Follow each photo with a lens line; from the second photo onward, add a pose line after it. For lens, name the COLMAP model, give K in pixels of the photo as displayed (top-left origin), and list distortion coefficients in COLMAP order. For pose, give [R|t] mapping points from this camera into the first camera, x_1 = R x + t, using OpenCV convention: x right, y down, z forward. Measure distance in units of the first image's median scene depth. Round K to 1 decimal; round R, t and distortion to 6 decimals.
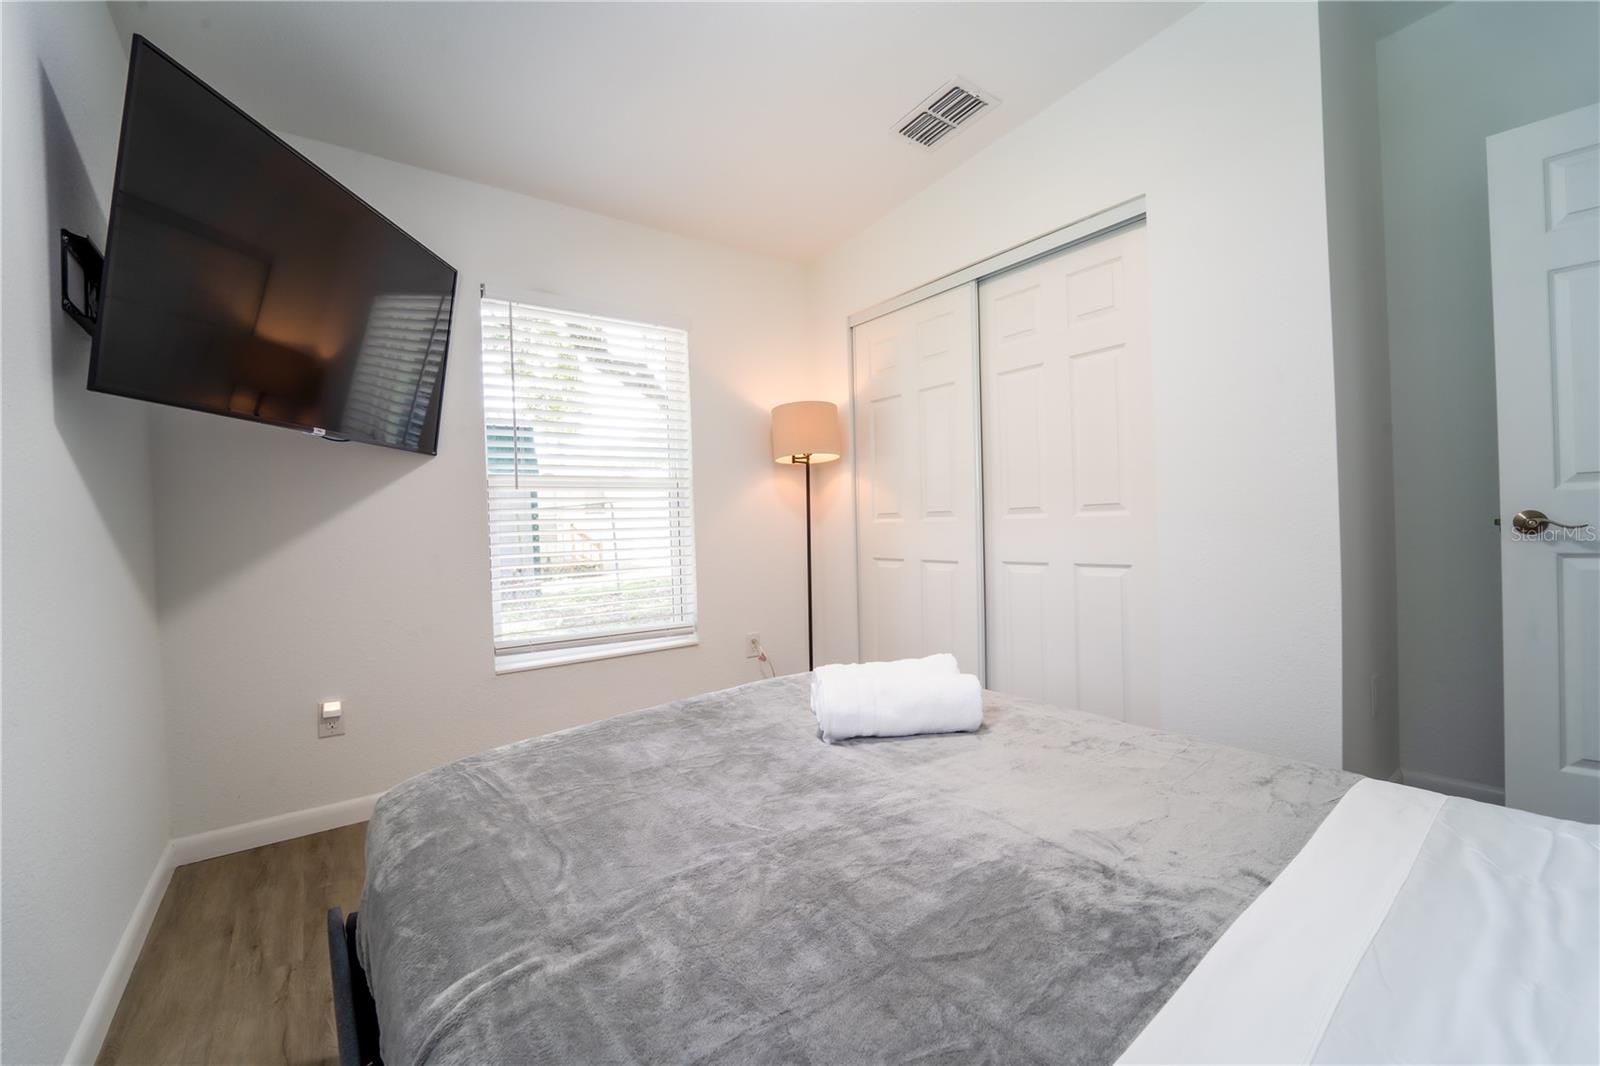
lens RADIAL K [[656.5, 0, 796.4], [0, 656.5, 532.7], [0, 0, 1]] dist [-0.023672, -0.000028]
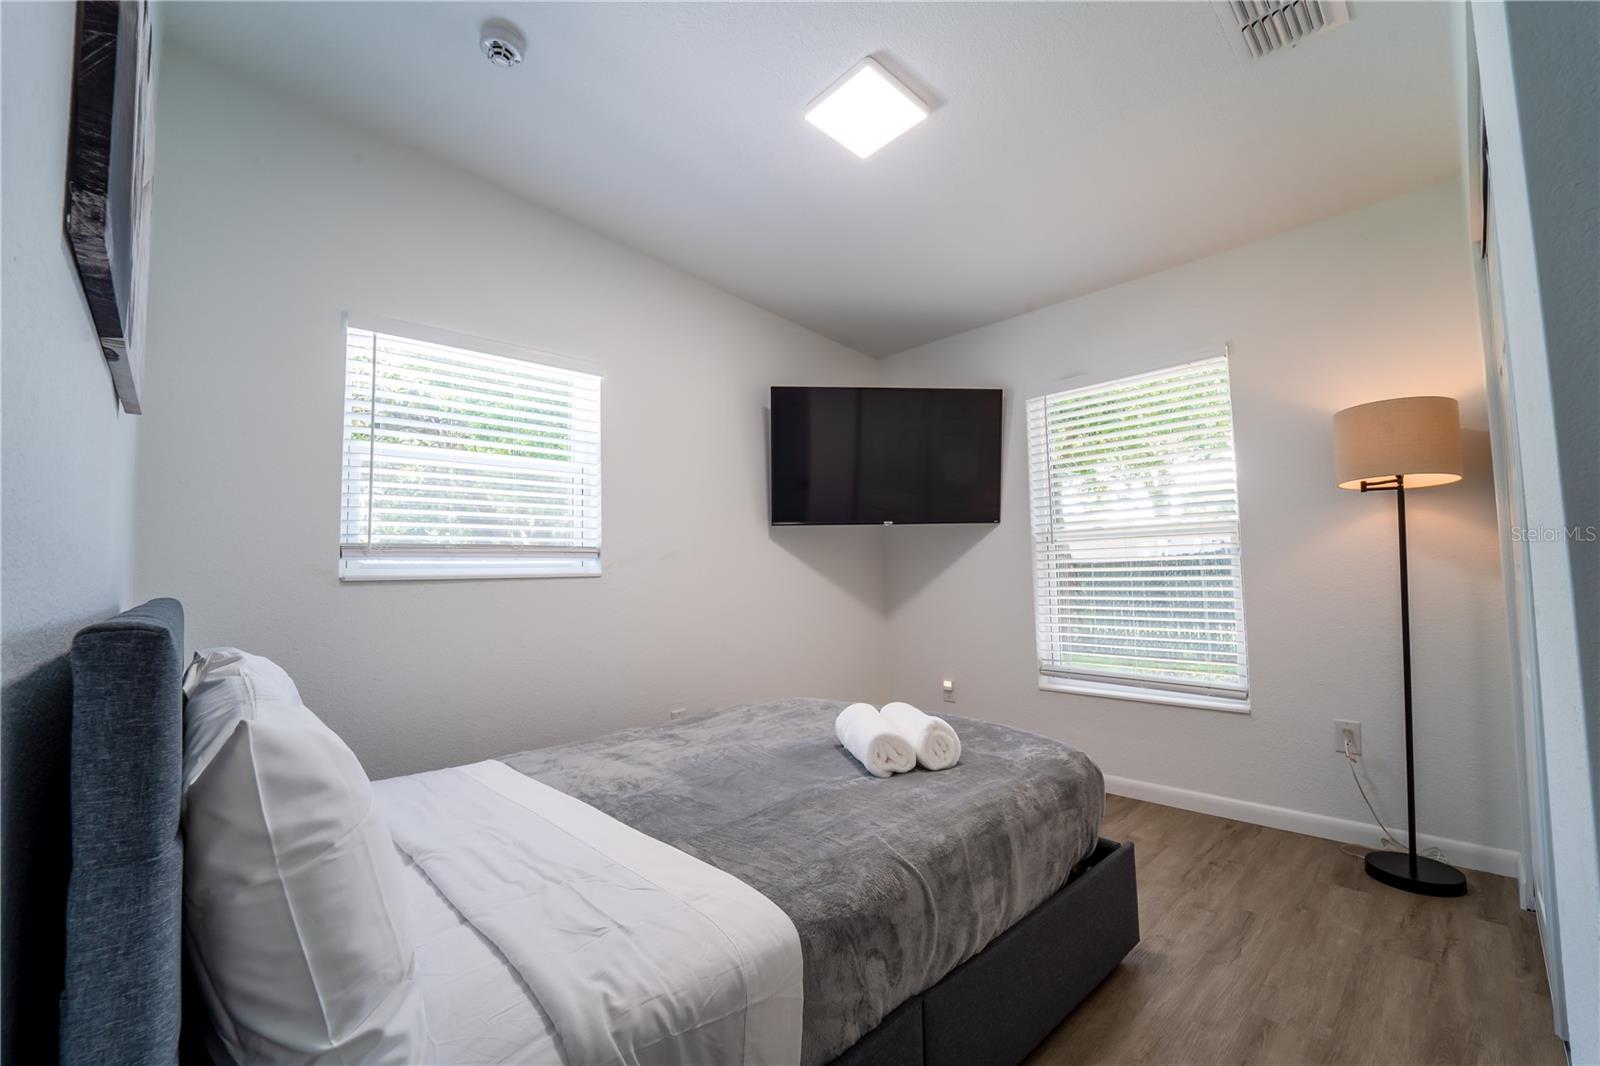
lens RADIAL K [[656.5, 0, 796.4], [0, 656.5, 532.7], [0, 0, 1]] dist [-0.023672, -0.000028]
pose [[0.123823, -0.029411, -0.991868, 0.628493], [0.004156, 0.999567, -0.029121, -0.044974], [0.992296, -0.000516, 0.123892, 0.307633]]
